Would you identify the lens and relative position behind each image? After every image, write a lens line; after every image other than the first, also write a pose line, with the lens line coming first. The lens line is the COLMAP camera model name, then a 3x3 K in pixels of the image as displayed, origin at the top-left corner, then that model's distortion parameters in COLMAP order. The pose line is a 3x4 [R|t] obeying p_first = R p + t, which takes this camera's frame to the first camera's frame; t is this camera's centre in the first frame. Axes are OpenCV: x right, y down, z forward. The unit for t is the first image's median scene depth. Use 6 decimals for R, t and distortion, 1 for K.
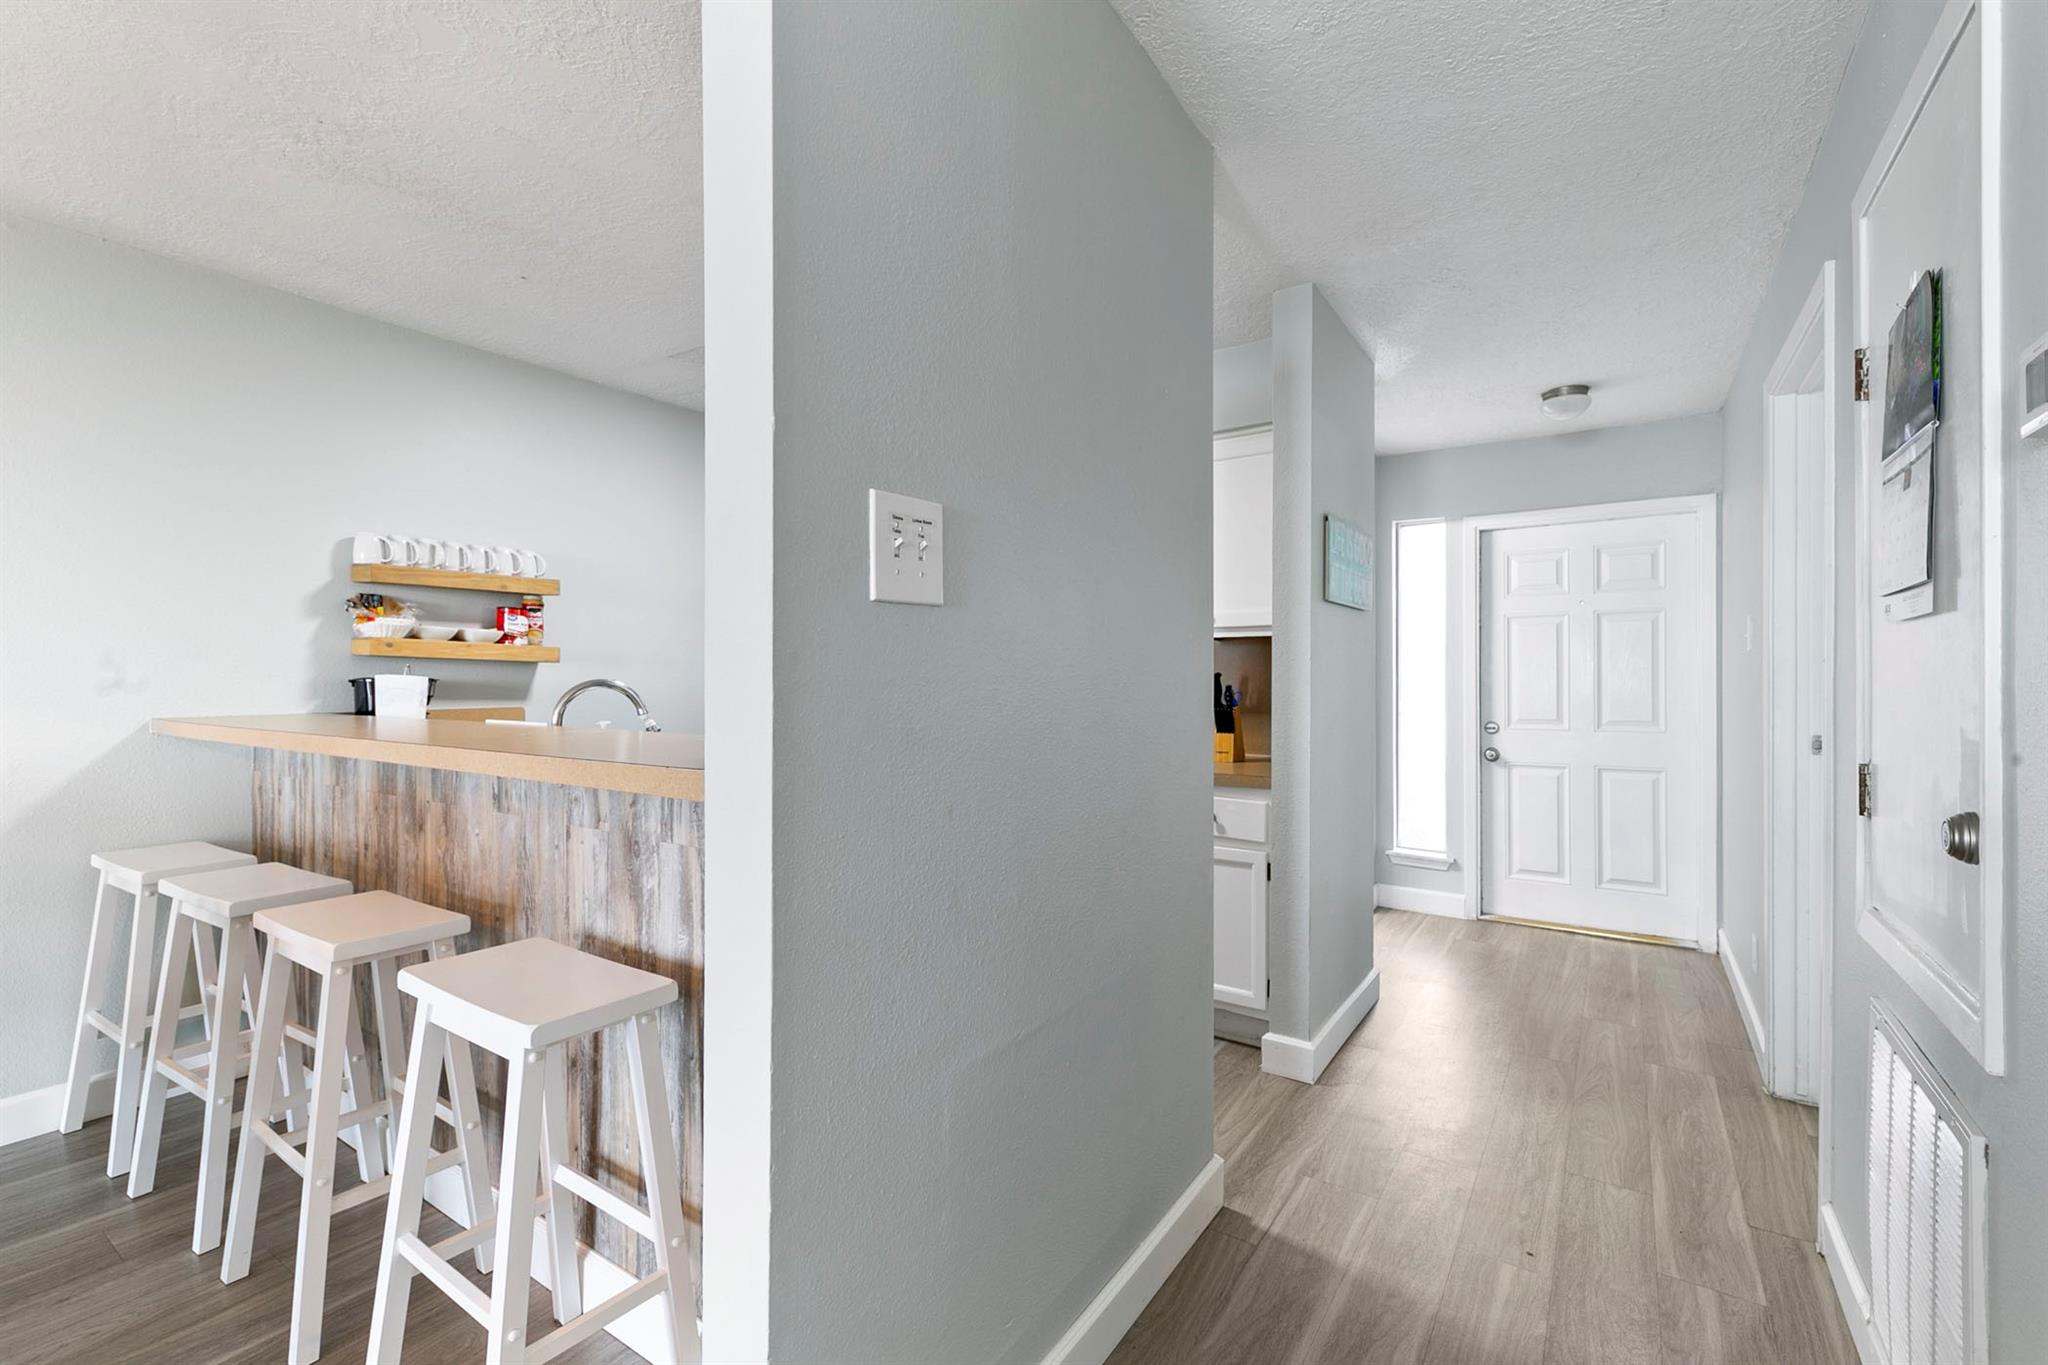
lens RADIAL K [[878.6, 0, 1034.6], [0, 878.6, 681.7], [0, 0, 1]] dist [0.013449, -0.008640]
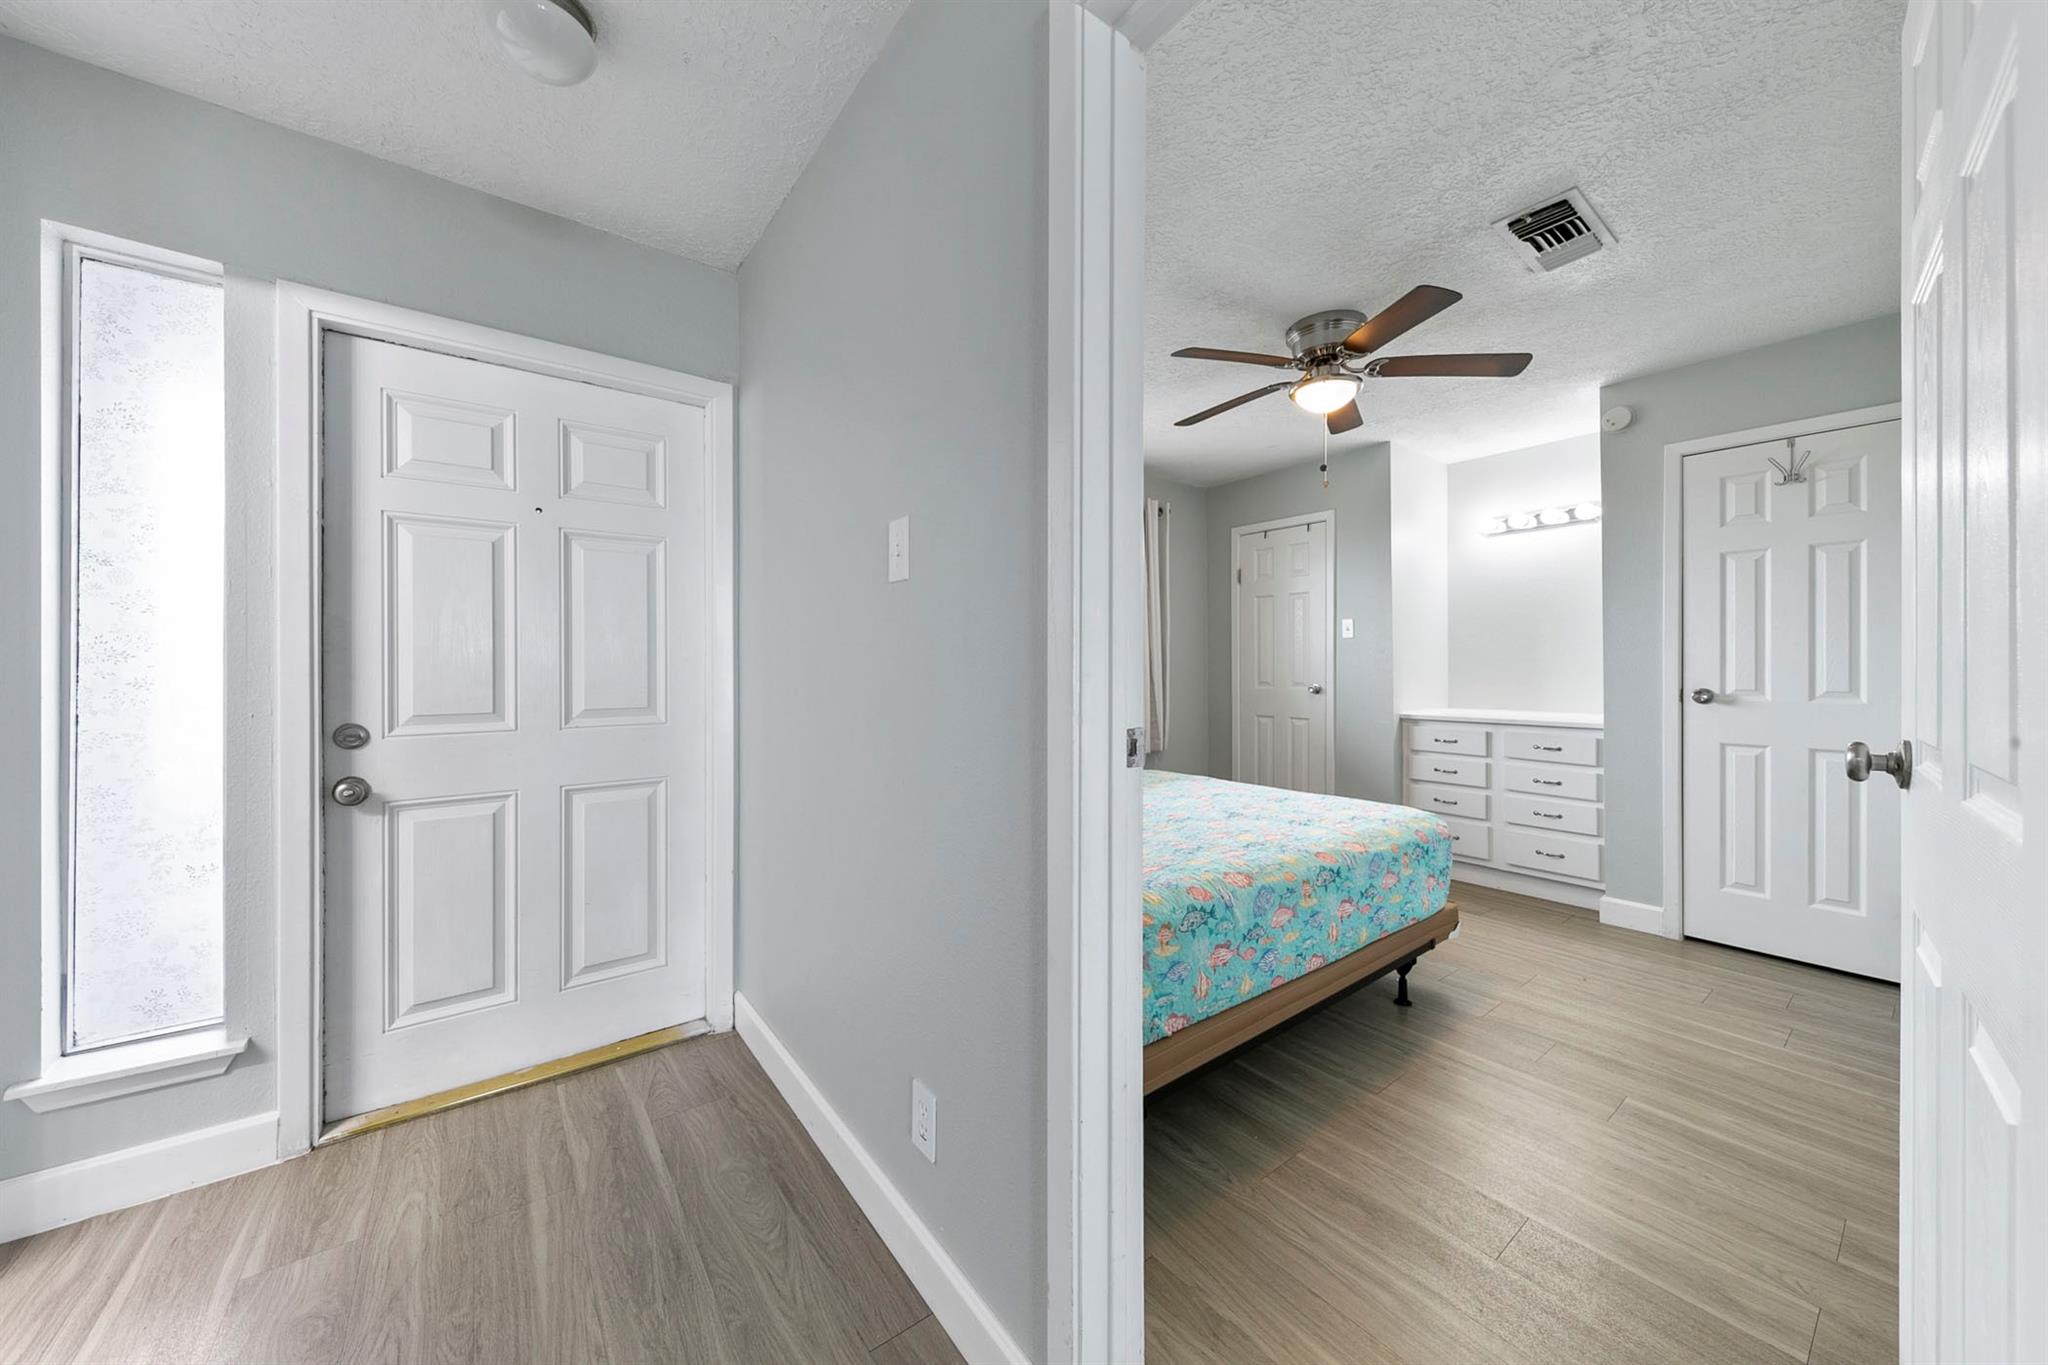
lens RADIAL K [[680.6, 0, 994.5], [0, 680.6, 666.3], [0, 0, 1]] dist [0.000111, -0.001518]
pose [[0.335618, 0.000865, 0.941998, 0.454540], [-0.001553, 0.999999, -0.000365, 0.020226], [-0.941997, -0.001341, 0.335619, 0.861738]]
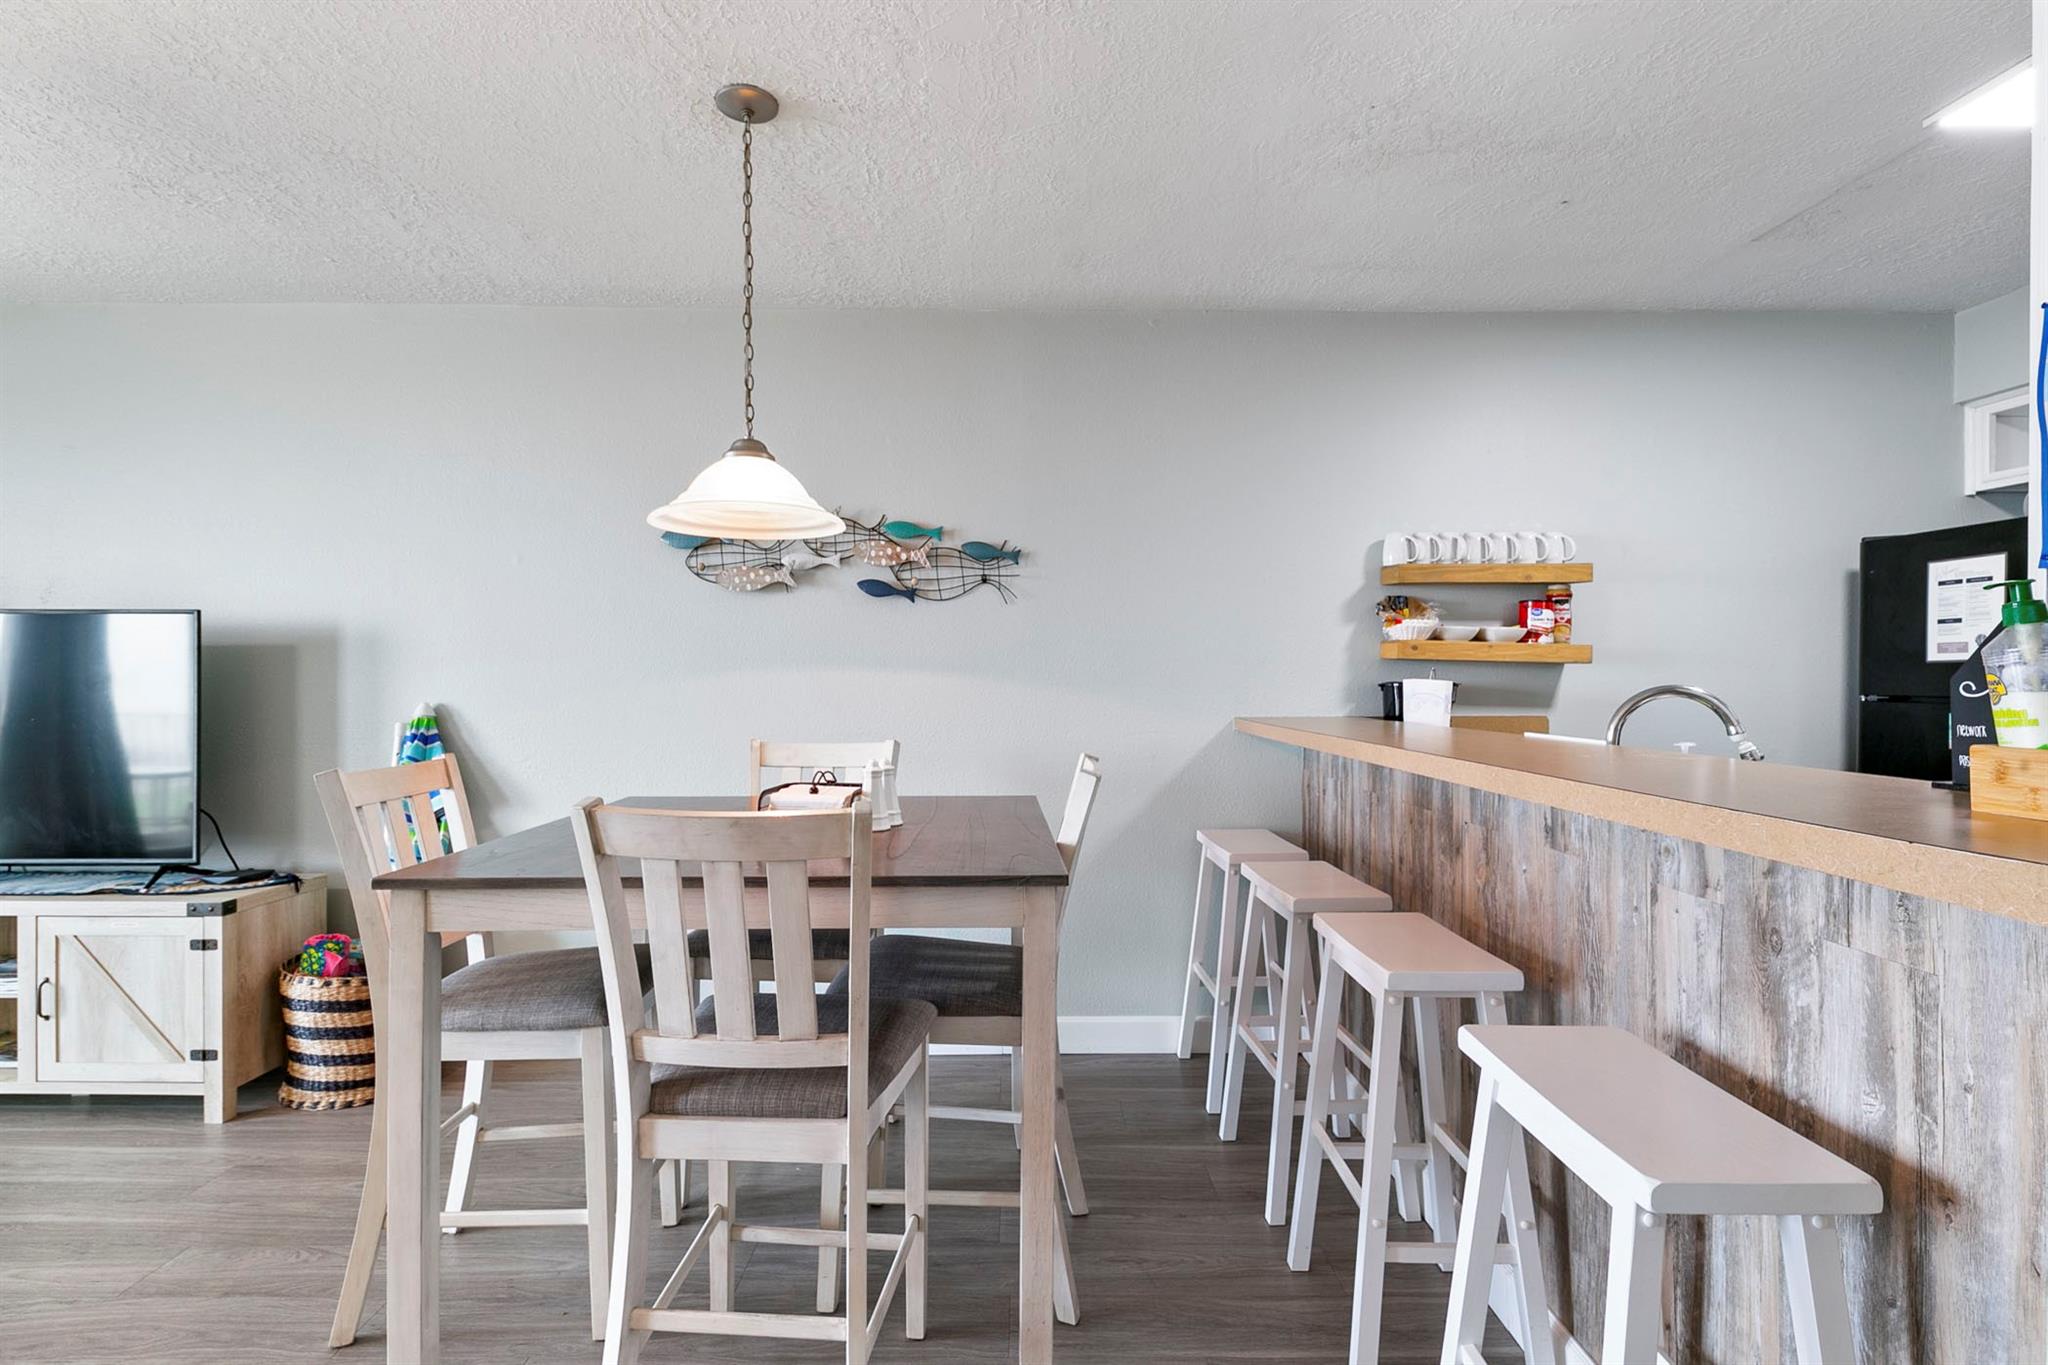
lens RADIAL K [[977.1, 0, 1024.8], [0, 977.1, 681.8], [0, 0, 1]] dist [0.017500, -0.009646]
pose [[0.553529, 0.001591, -0.832828, -0.086560], [-0.003242, 0.999995, -0.000244, -0.003182], [0.832823, 0.002835, 0.553532, 0.065054]]
